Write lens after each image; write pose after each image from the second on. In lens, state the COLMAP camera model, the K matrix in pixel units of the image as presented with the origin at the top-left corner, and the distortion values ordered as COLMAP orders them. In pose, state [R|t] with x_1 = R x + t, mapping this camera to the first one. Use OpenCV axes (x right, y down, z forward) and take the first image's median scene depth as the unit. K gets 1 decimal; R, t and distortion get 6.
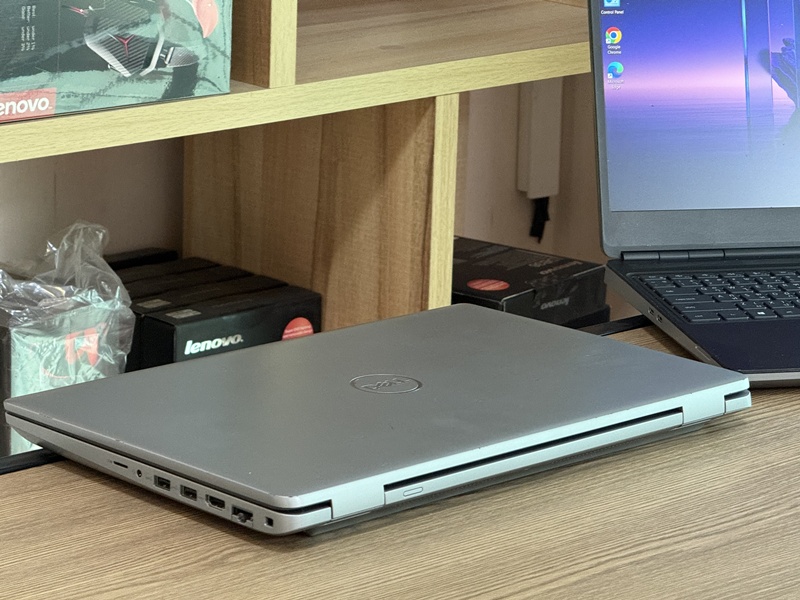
lens RADIAL K [[2950.5, 0, 400.0], [0, 2950.5, 300.0], [0, 0, 1]] dist [0.265664, -0.492988]
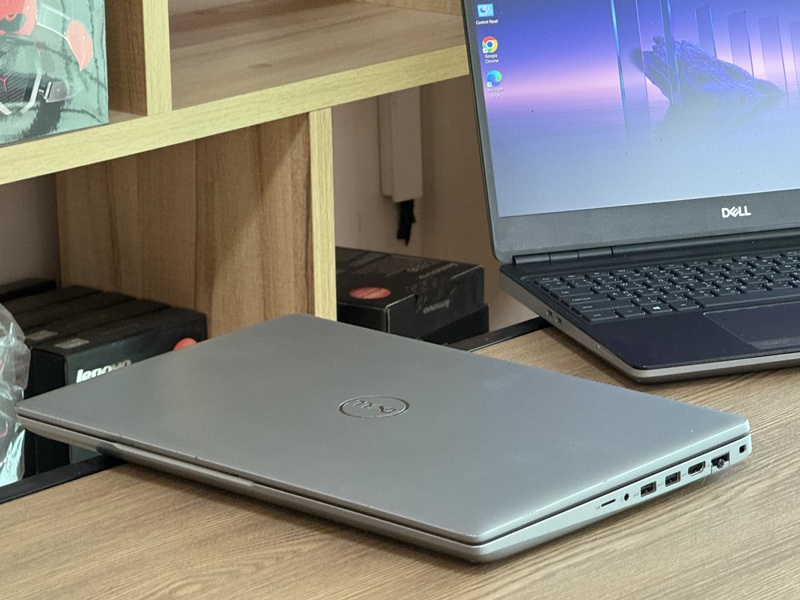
lens RADIAL K [[2950.5, 0, 400.0], [0, 2950.5, 300.0], [0, 0, 1]] dist [0.265664, -0.492988]
pose [[0.995767, -0.069648, 0.059980, -0.023719], [0.069451, 0.997571, 0.005369, -0.008563], [-0.060209, -0.001181, 0.998185, -0.012944]]
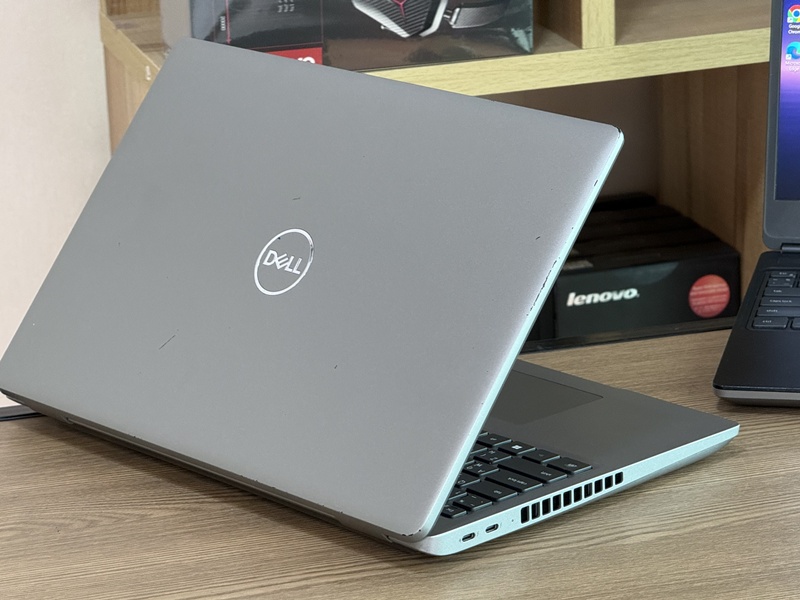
lens RADIAL K [[2950.5, 0, 400.0], [0, 2950.5, 300.0], [0, 0, 1]] dist [0.265664, -0.492988]
pose [[0.887625, 0.072548, -0.454816, 0.365936], [-0.051063, 0.996929, 0.059365, -0.044219], [0.457727, -0.029470, 0.888604, 0.087995]]
